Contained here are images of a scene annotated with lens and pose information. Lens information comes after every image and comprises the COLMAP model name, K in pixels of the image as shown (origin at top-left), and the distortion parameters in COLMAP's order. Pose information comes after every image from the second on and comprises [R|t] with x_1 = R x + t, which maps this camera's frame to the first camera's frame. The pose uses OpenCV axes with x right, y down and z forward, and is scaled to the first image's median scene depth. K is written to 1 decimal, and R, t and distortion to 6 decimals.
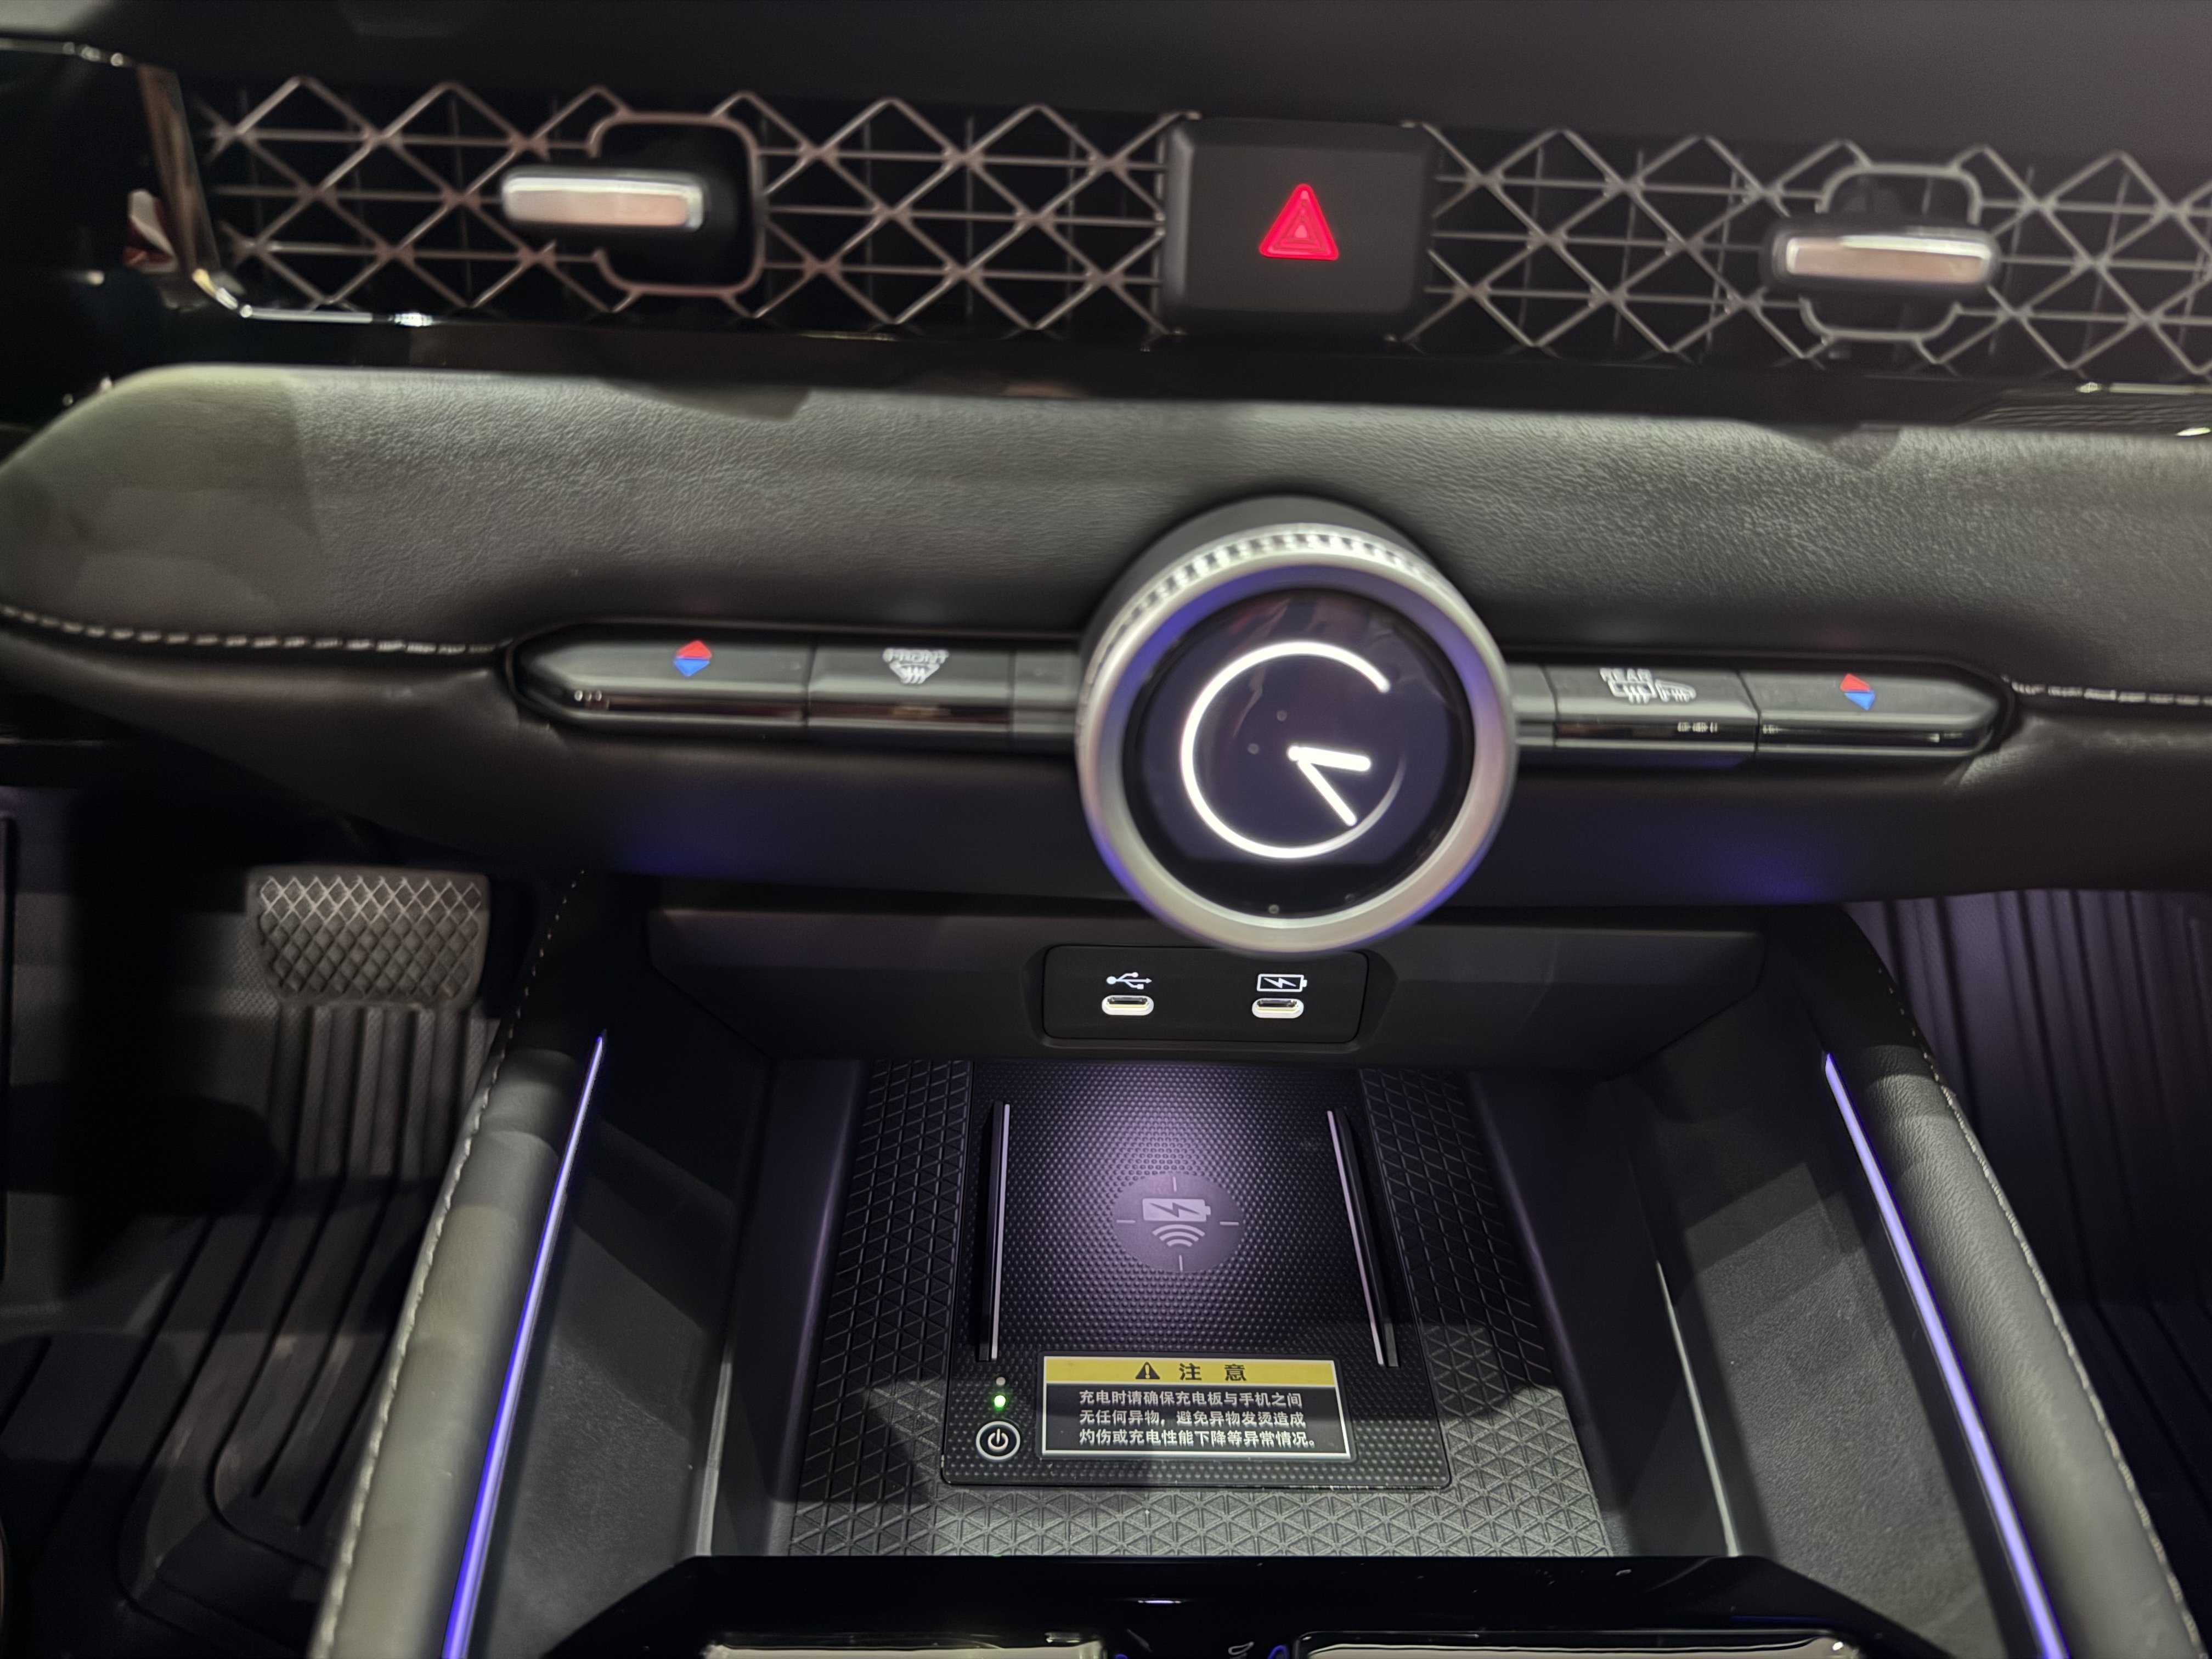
lens RADIAL K [[1563.8, 0, 1106.0], [0, 1563.8, 829.5], [0, 0, 1]] dist [-0.001195, -0.003664]
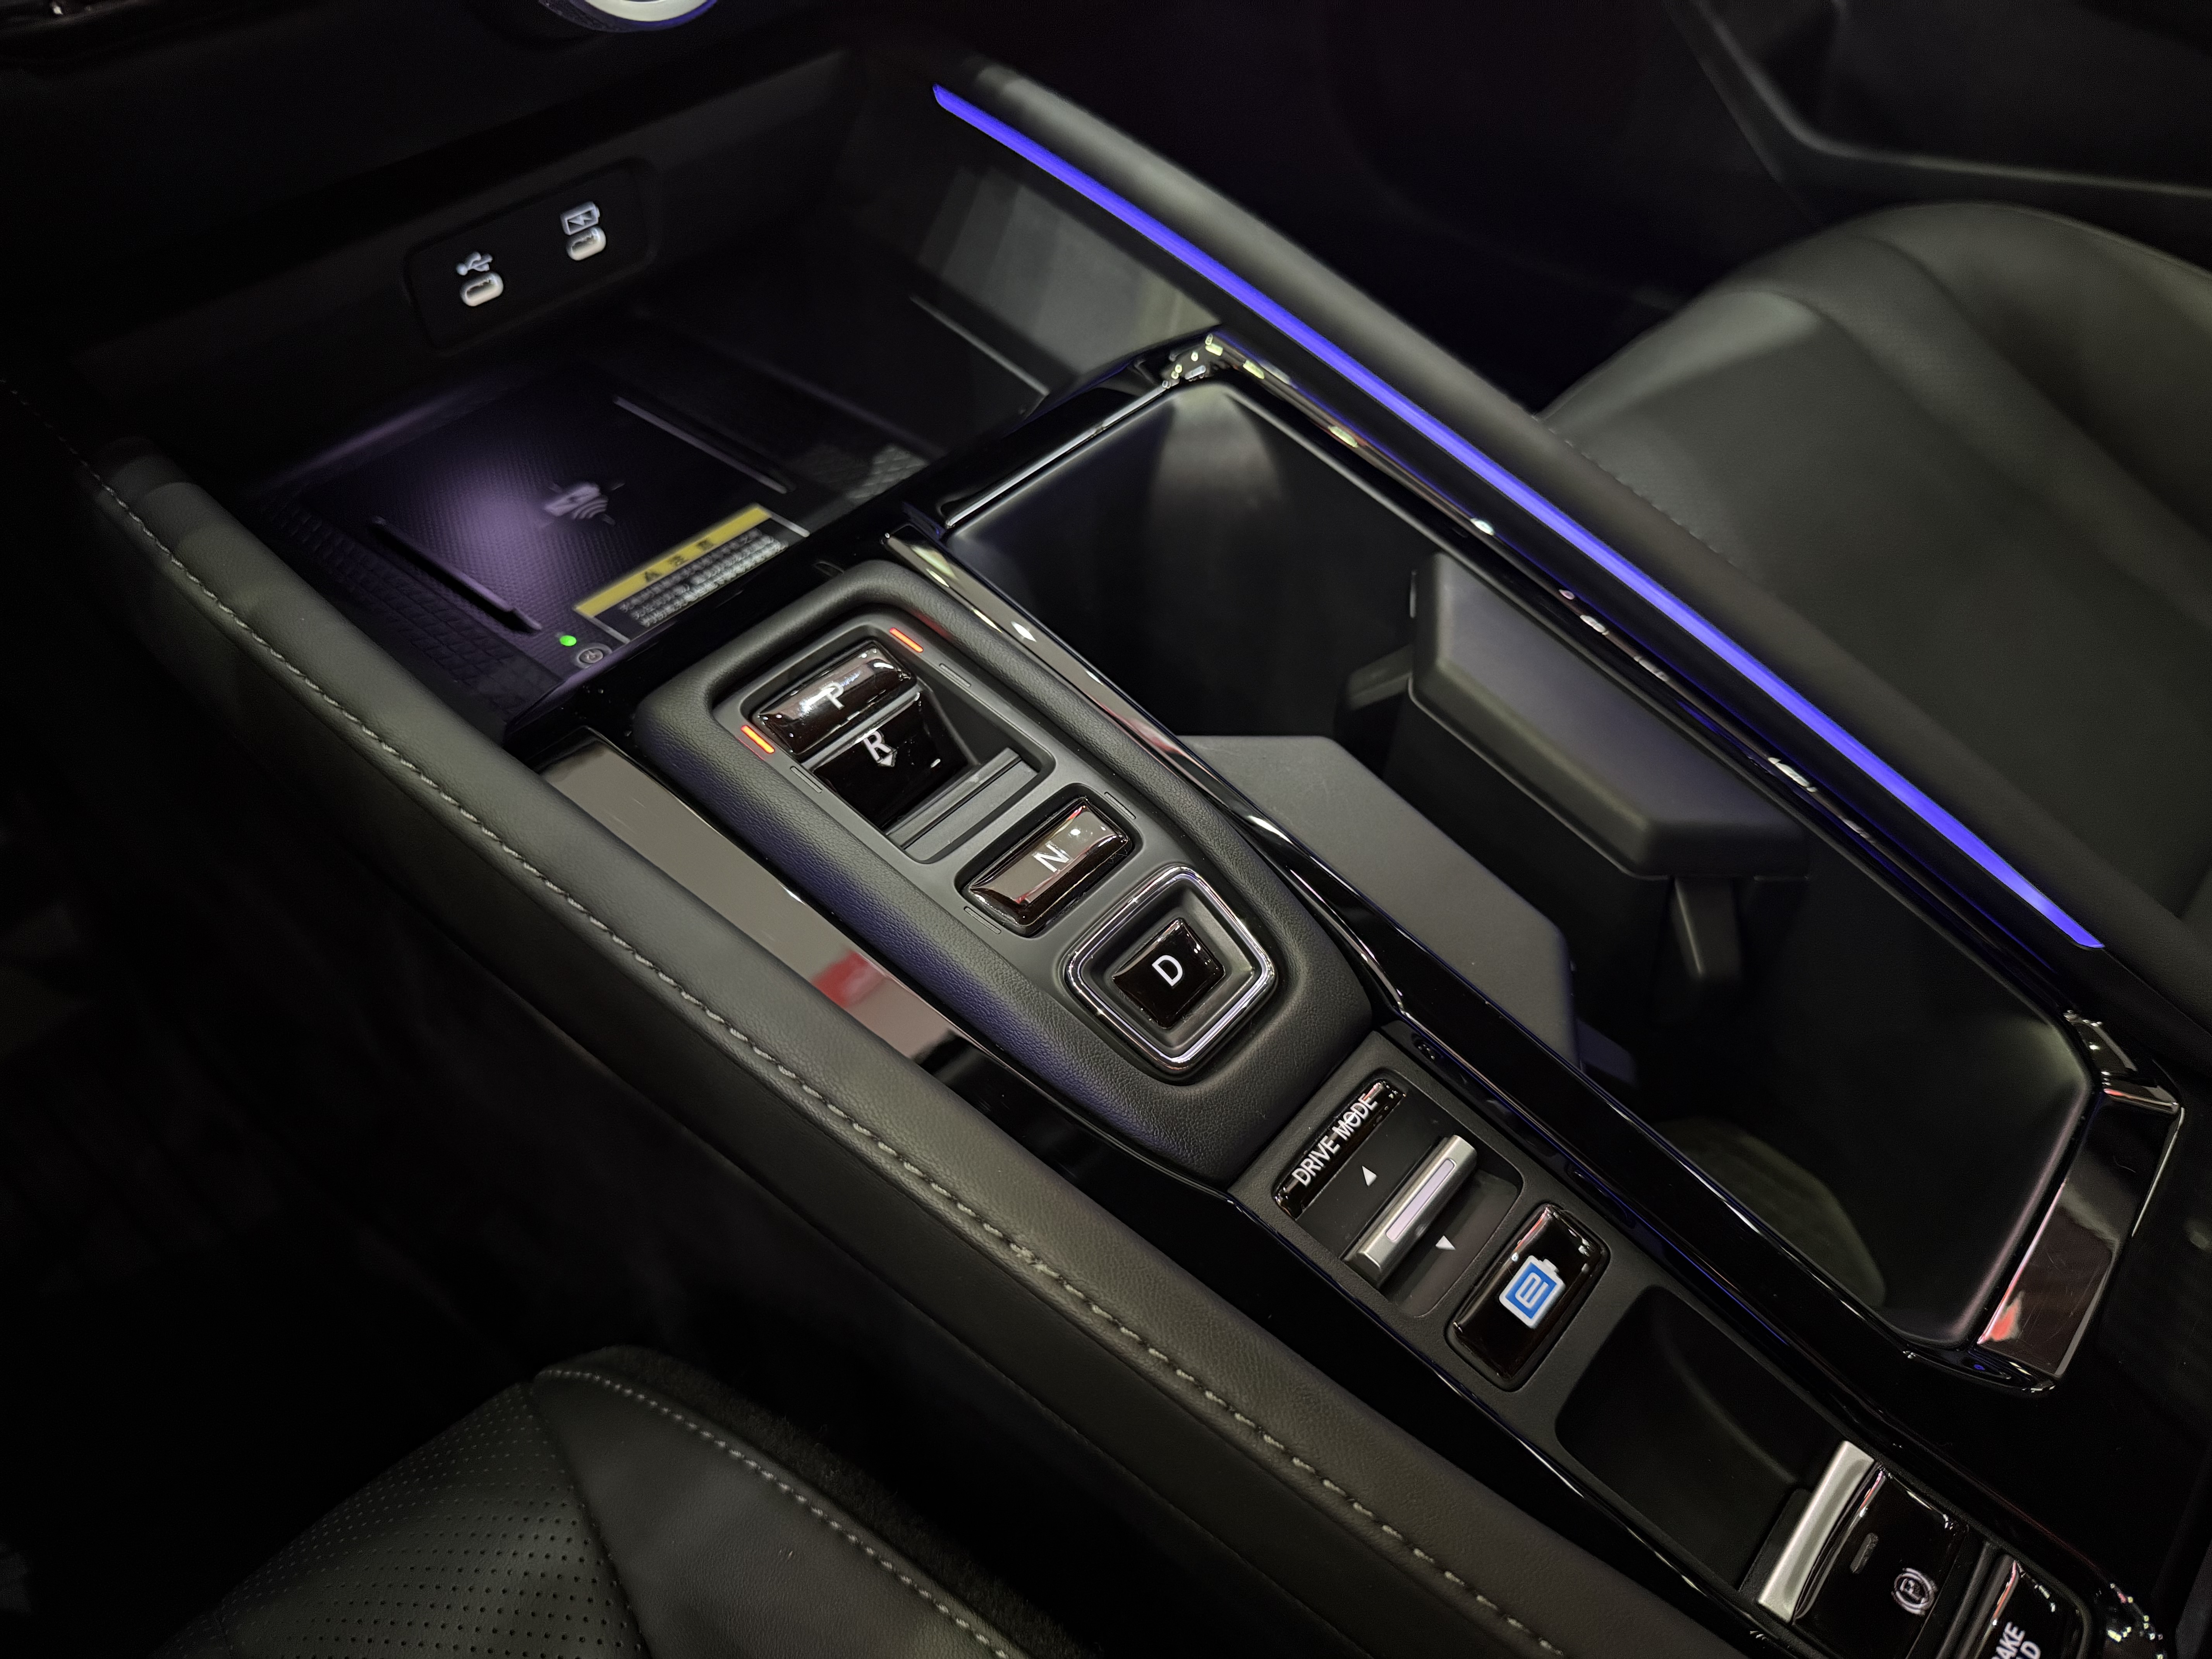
lens RADIAL K [[1550.3, 0, 1106.0], [0, 1550.3, 829.5], [0, 0, 1]] dist [0.134679, -0.206379]
pose [[0.655220, -0.564283, 0.502266, -0.712238], [0.429223, 0.825203, 0.367162, 0.310597], [-0.621655, -0.024988, 0.782893, -0.327588]]
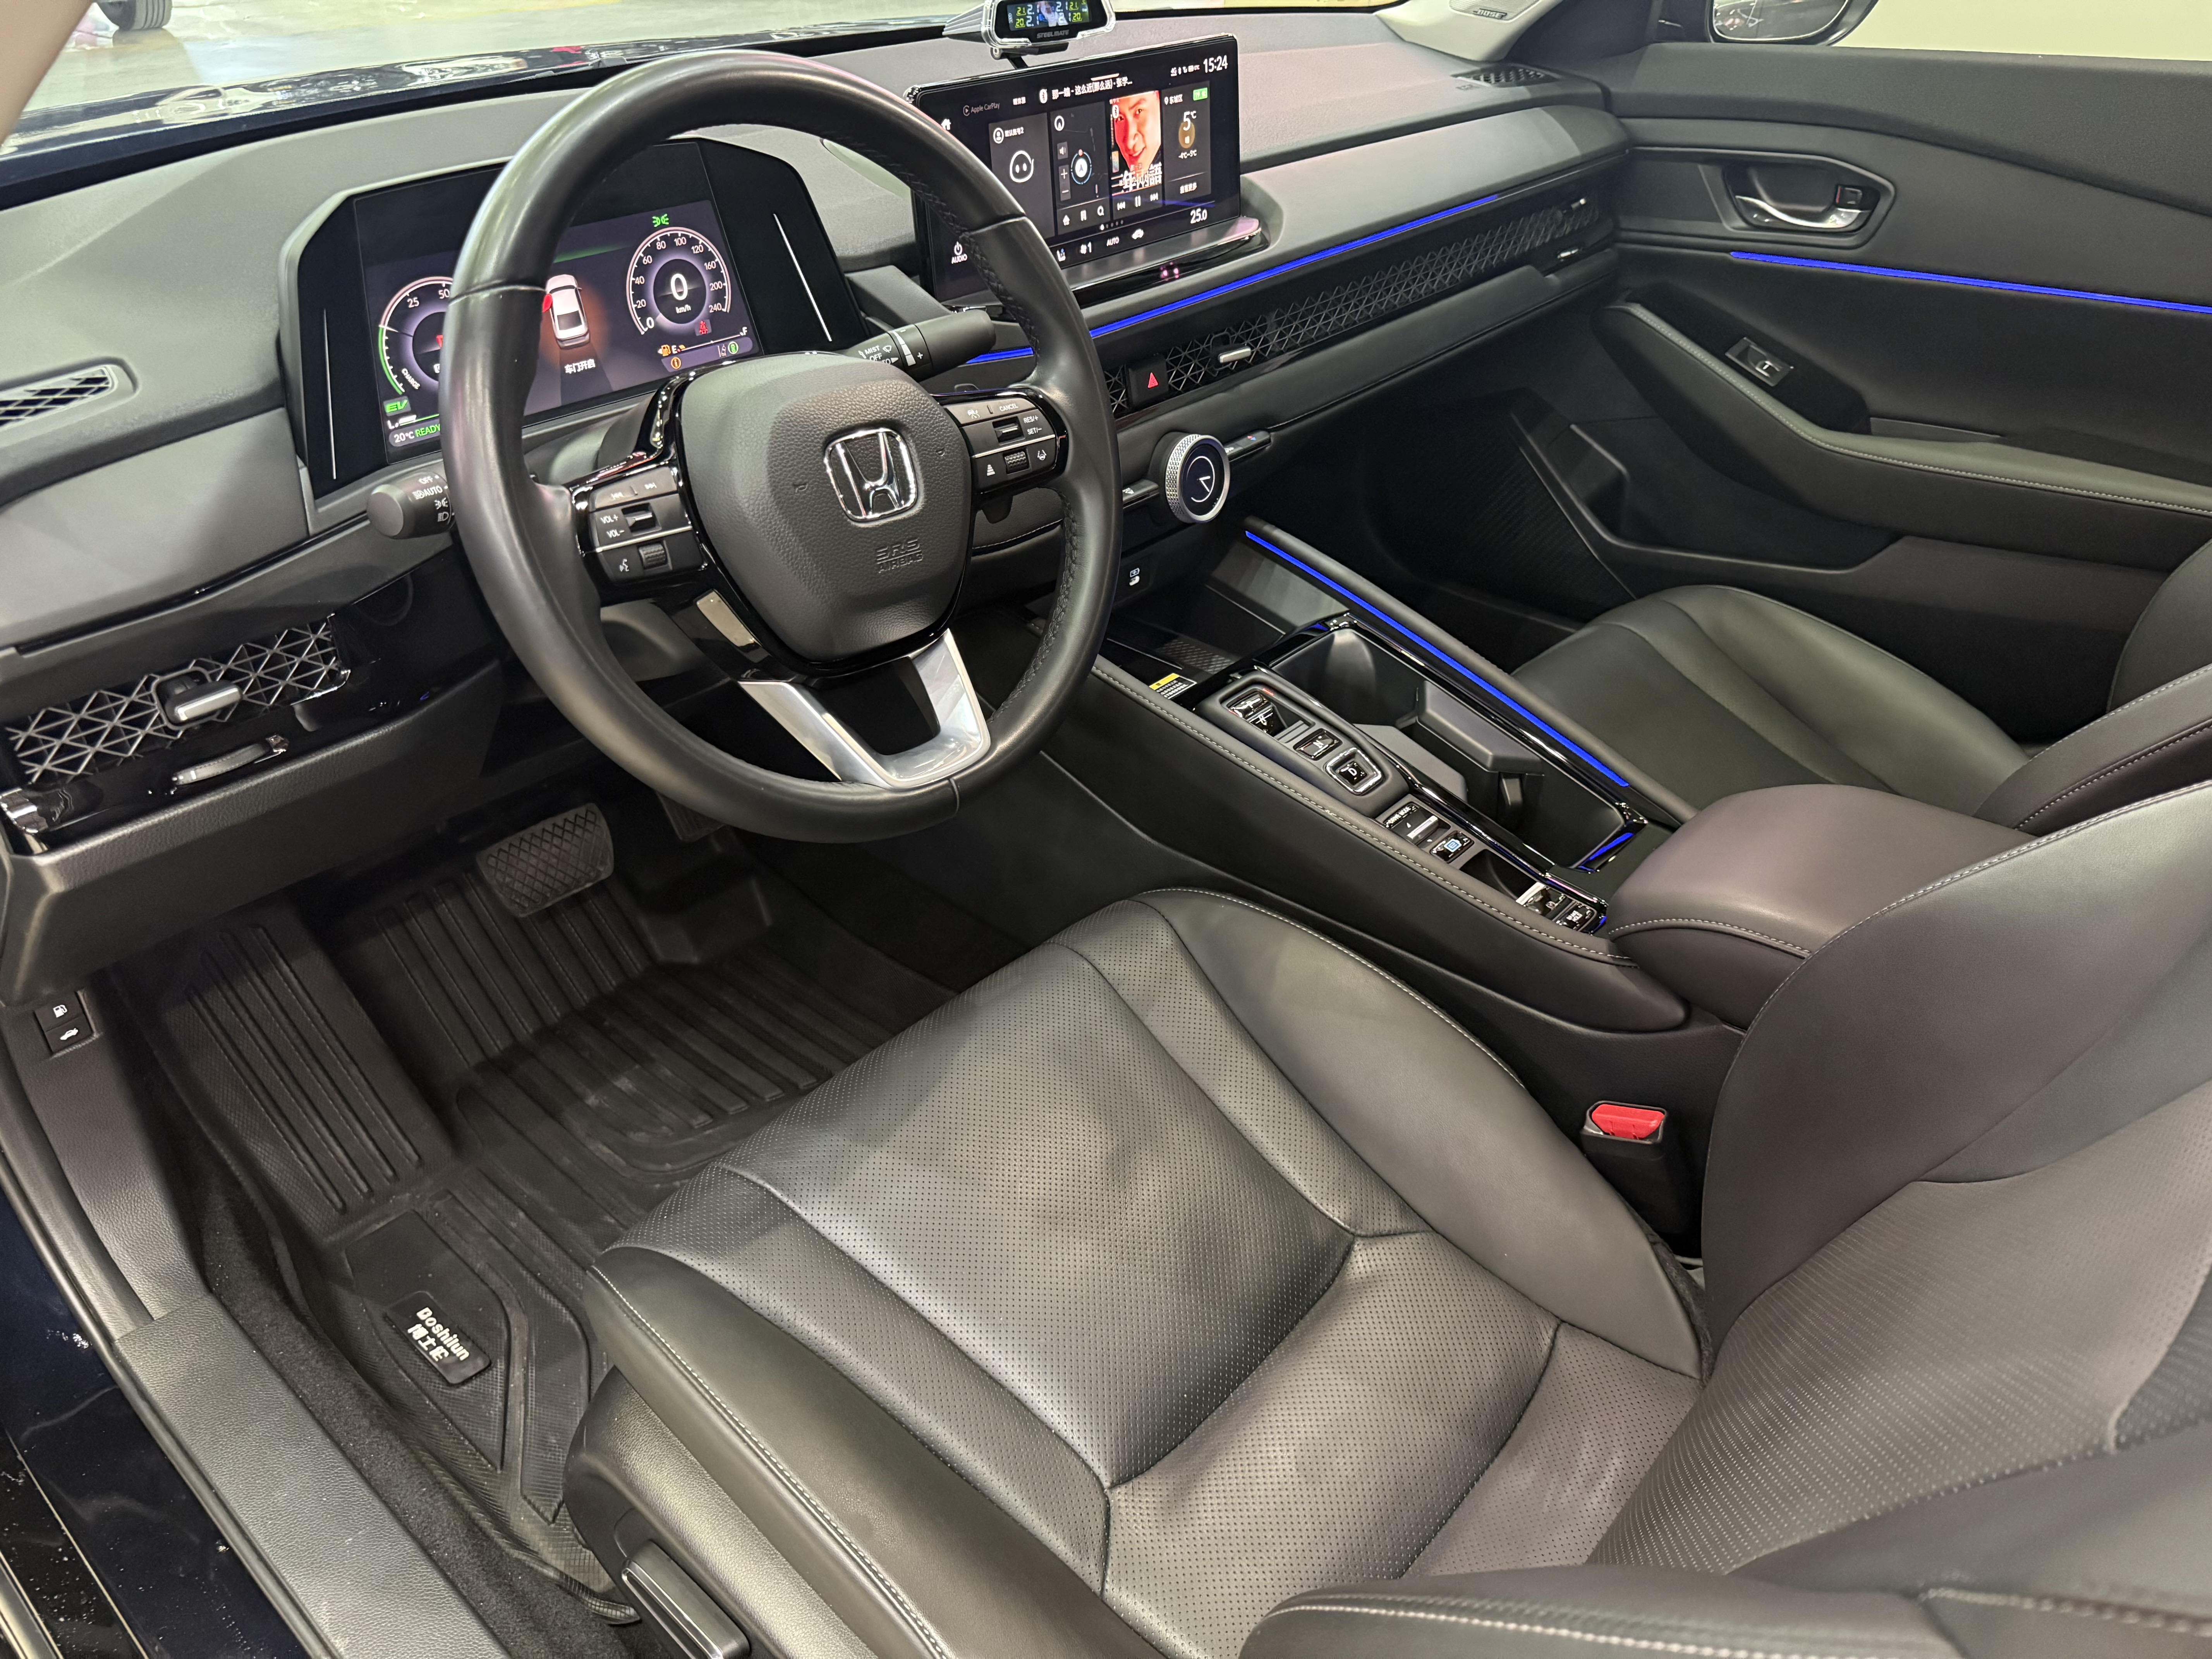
lens RADIAL K [[1563.8, 0, 1106.0], [0, 1563.8, 829.5], [0, 0, 1]] dist [-0.001195, -0.003664]
pose [[0.680038, -0.443500, 0.583829, -3.276545], [0.418360, 0.888662, 0.187762, -0.111034], [-0.602099, 0.116565, 0.789867, -2.475567]]
